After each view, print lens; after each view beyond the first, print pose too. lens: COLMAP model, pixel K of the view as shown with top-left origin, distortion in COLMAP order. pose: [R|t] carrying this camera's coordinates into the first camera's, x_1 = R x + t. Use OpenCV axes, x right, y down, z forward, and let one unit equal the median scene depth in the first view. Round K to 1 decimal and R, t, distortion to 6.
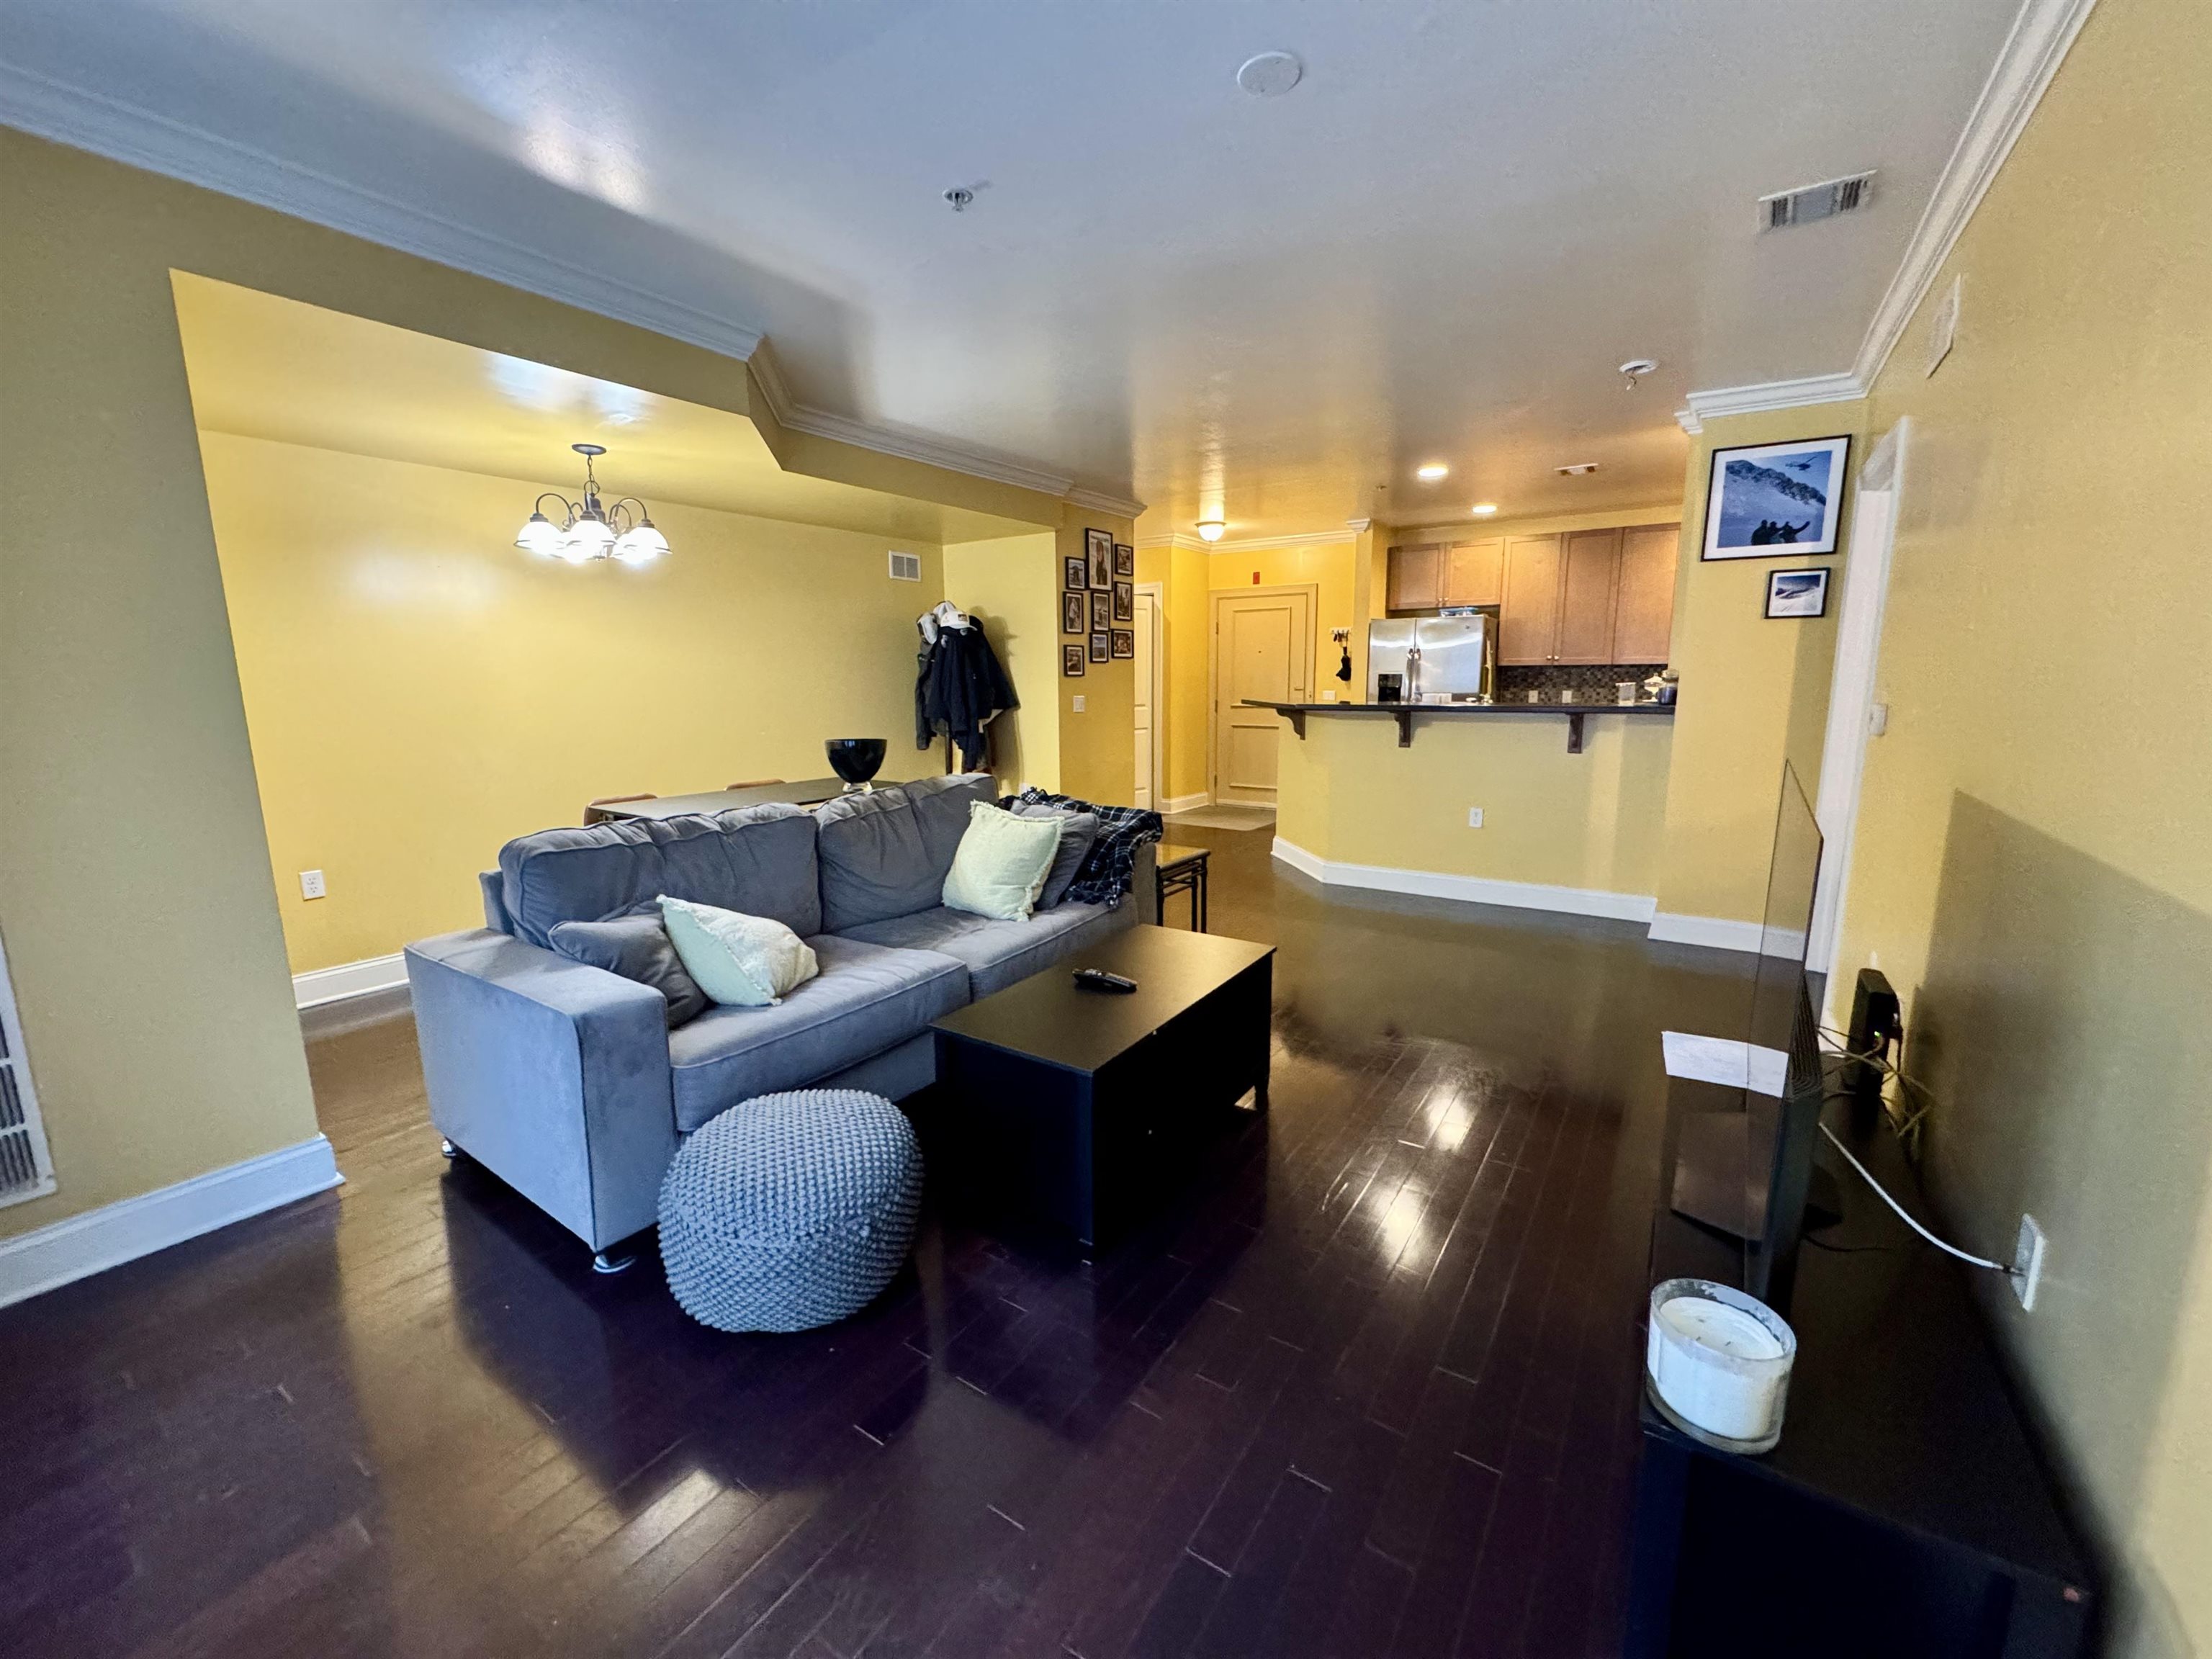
lens RADIAL K [[880.9, 0, 1107.3], [0, 880.9, 824.3], [0, 0, 1]] dist [-0.001276, -0.000987]
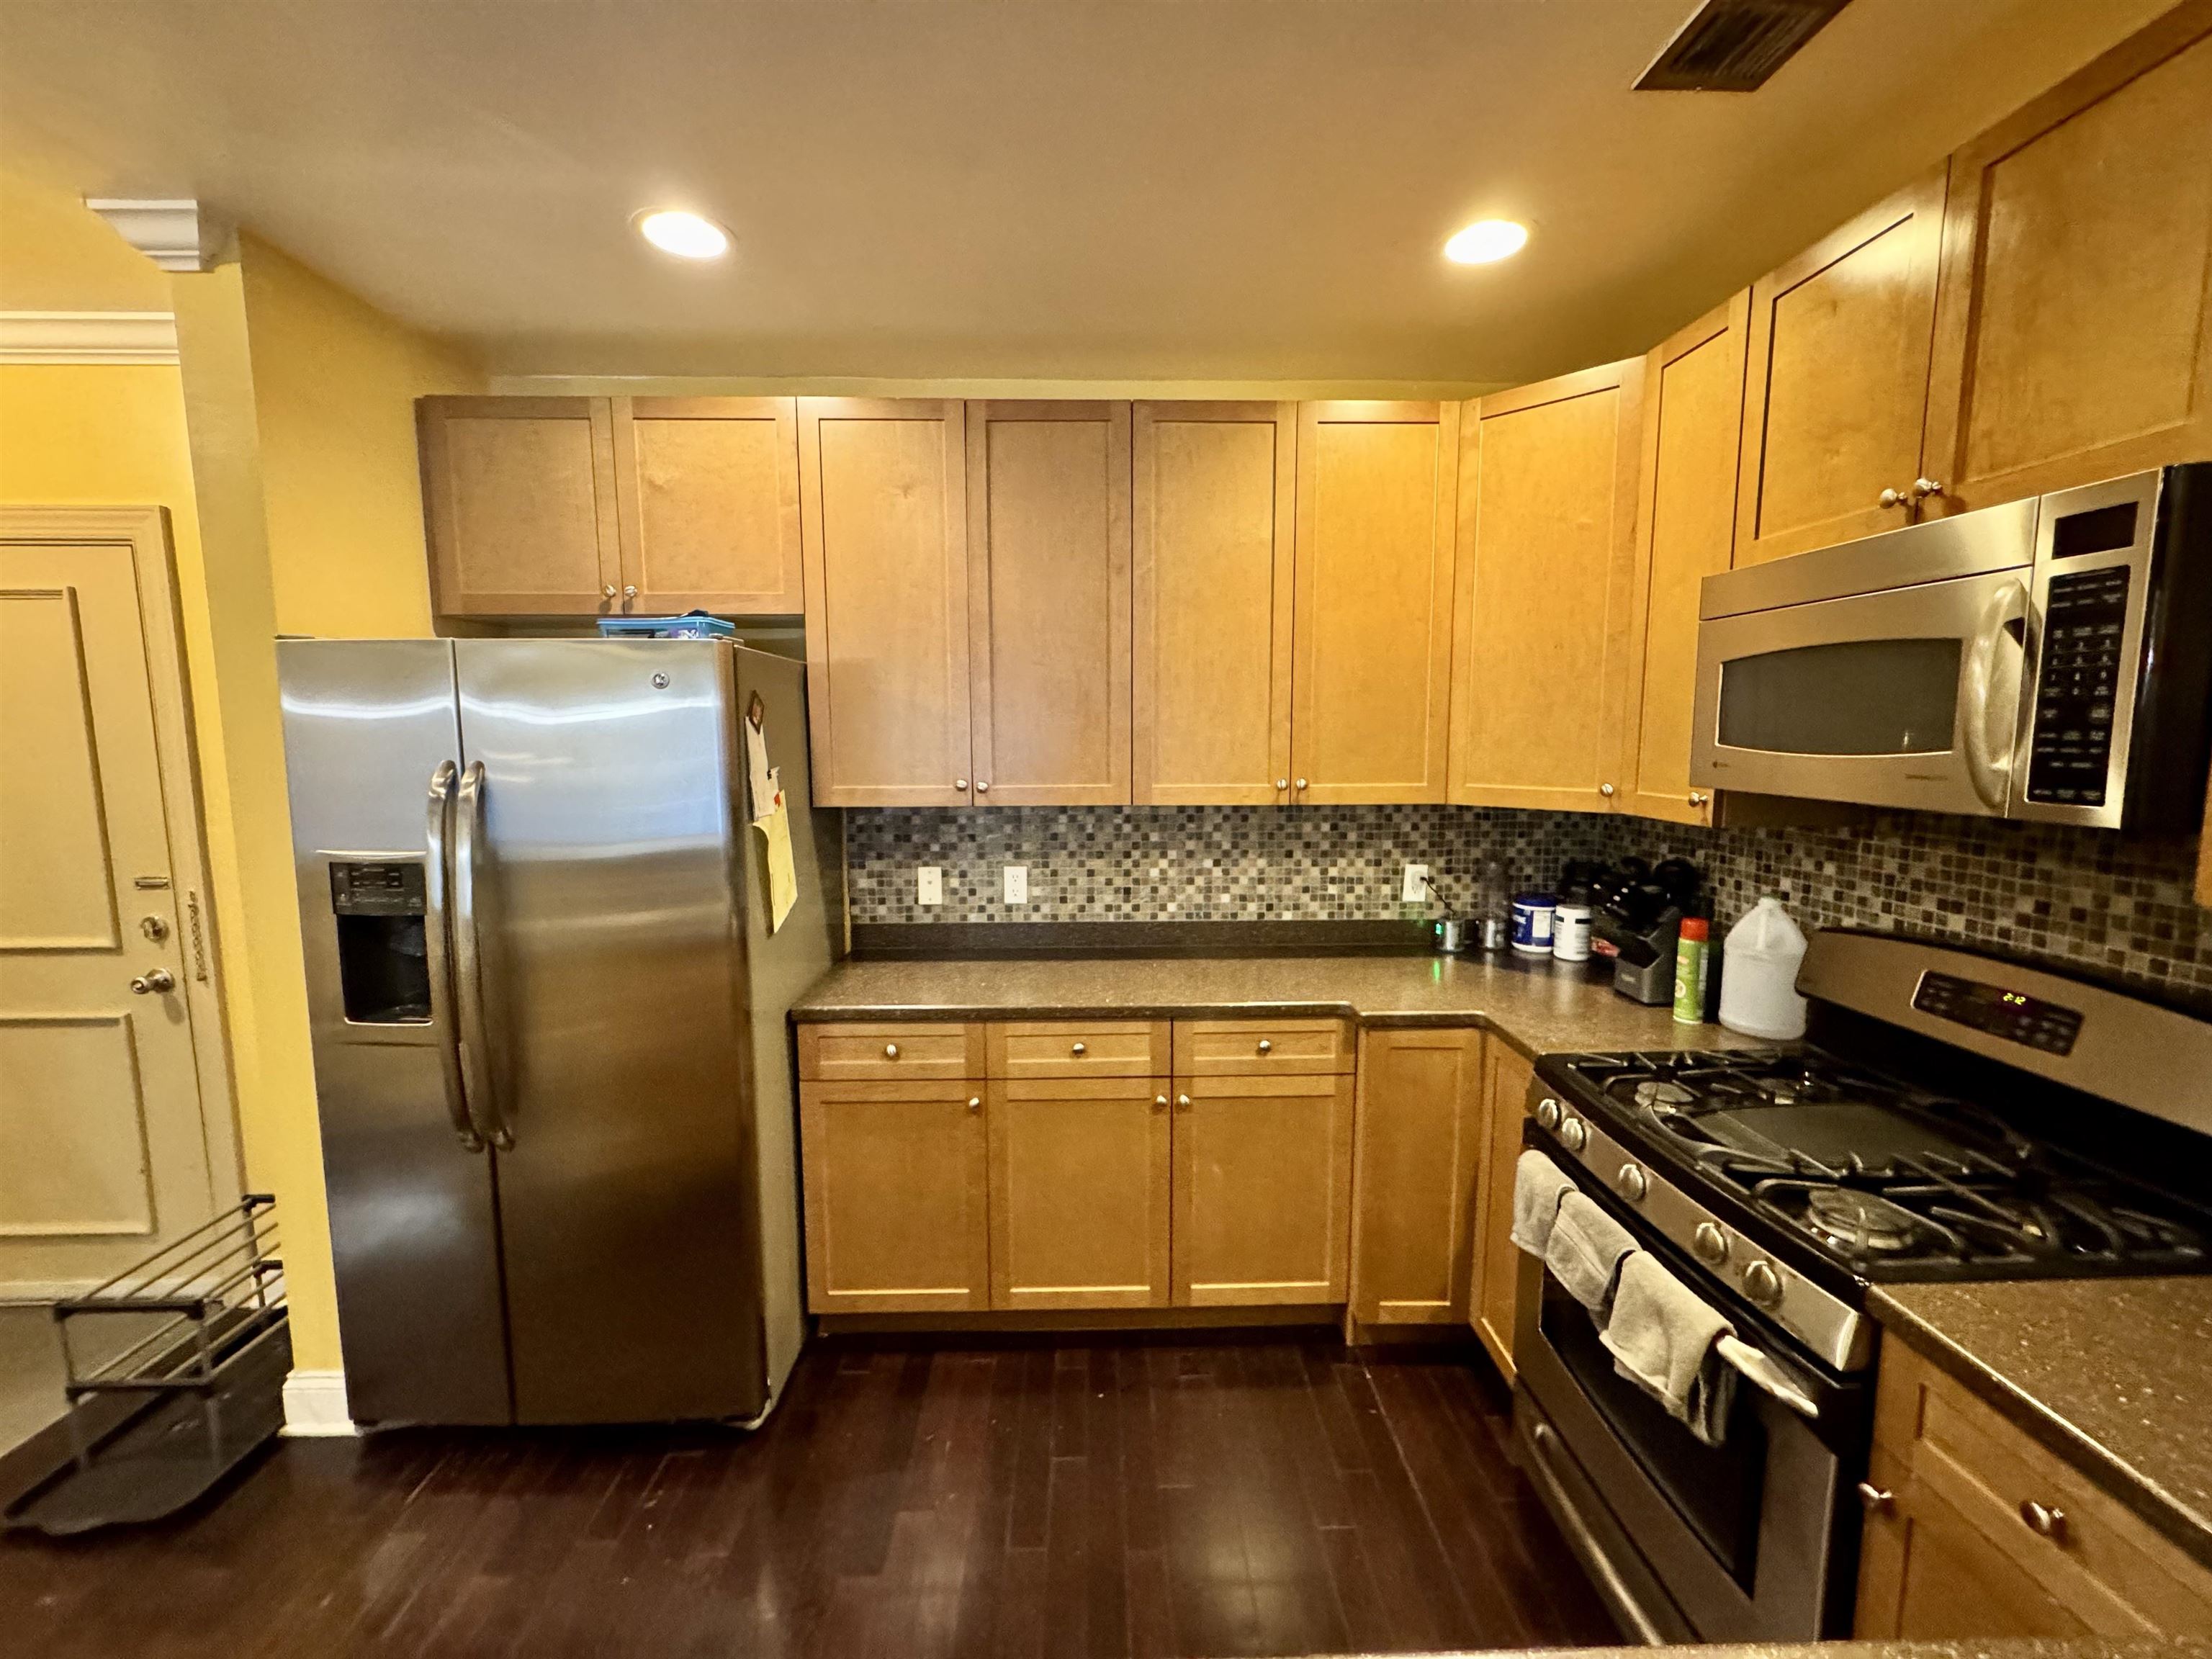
lens RADIAL K [[880.9, 0, 1107.3], [0, 880.9, 824.3], [0, 0, 1]] dist [-0.001276, -0.000987]
pose [[0.810673, -0.059139, 0.582505, 0.622628], [0.095161, 0.994966, -0.031421, -0.278726], [-0.577714, 0.080904, 0.812220, 1.237360]]
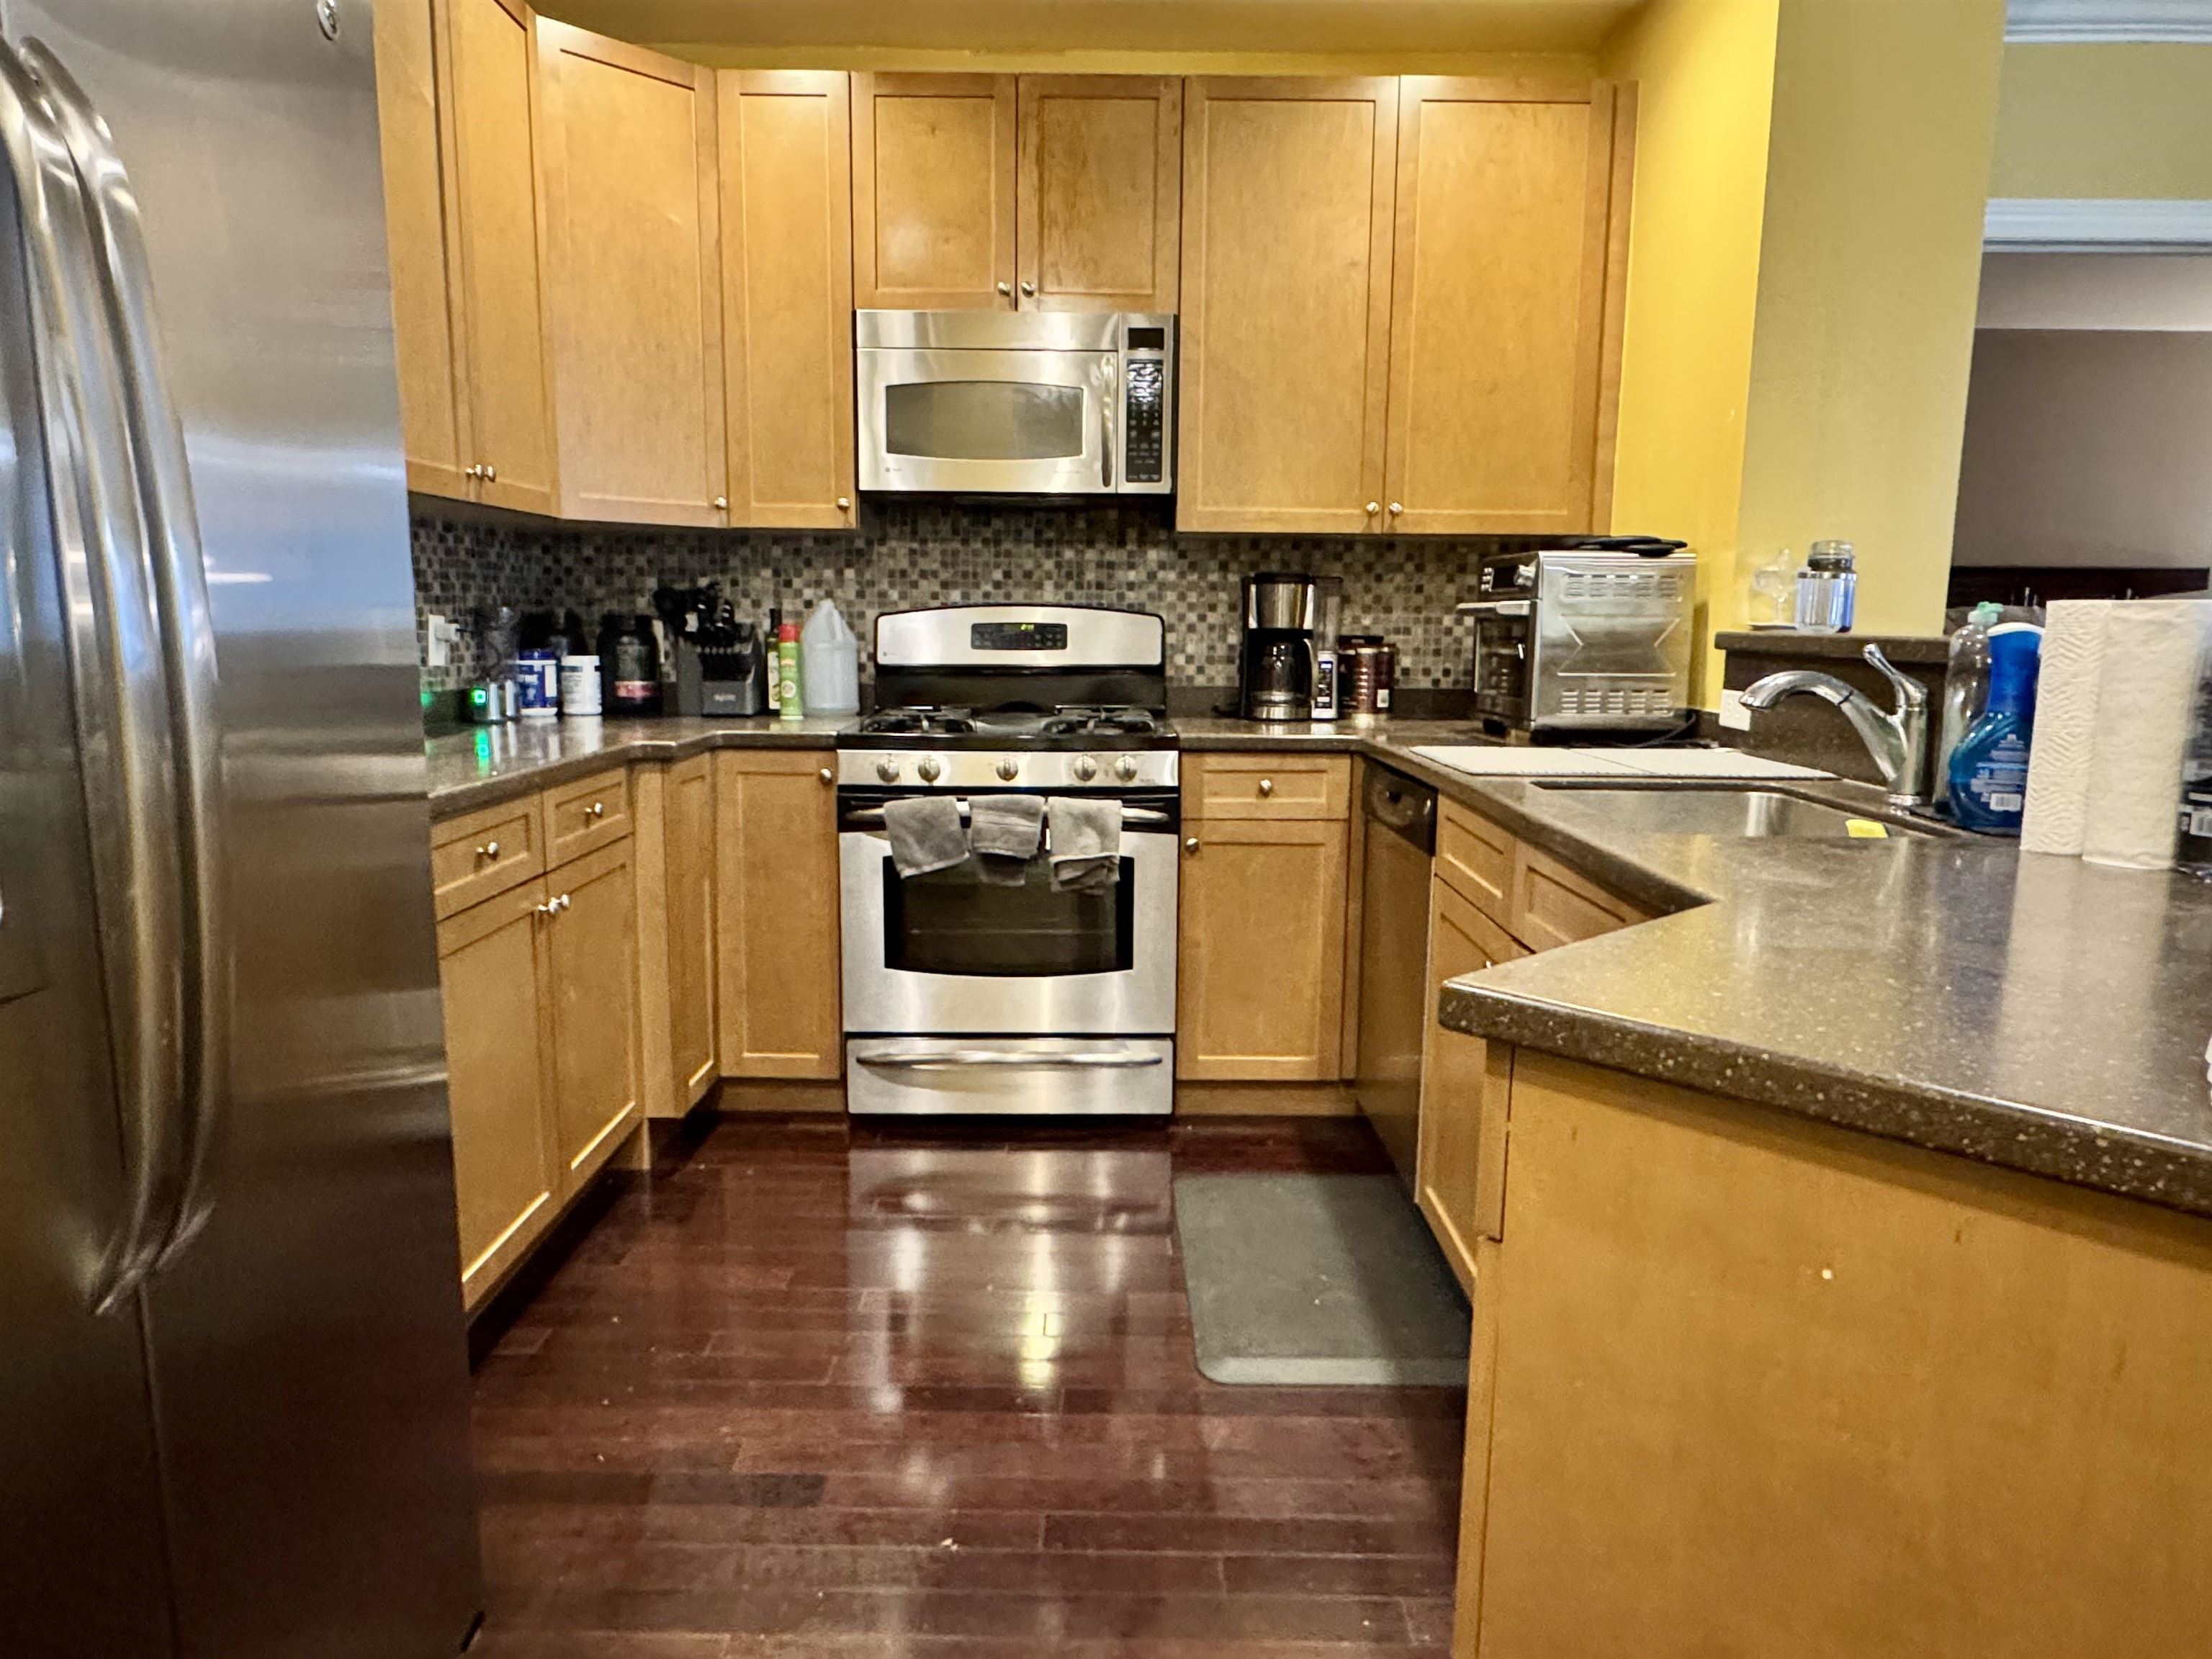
lens RADIAL K [[1399.5, 0, 1106.0], [0, 1399.5, 829.5], [0, 0, 1]] dist [0.000484, -0.000138]
pose [[-0.562491, -0.121894, 0.817769, 0.336002], [0.133262, 0.962775, 0.235171, -0.265716], [-0.815994, 0.241259, -0.525308, 1.776063]]
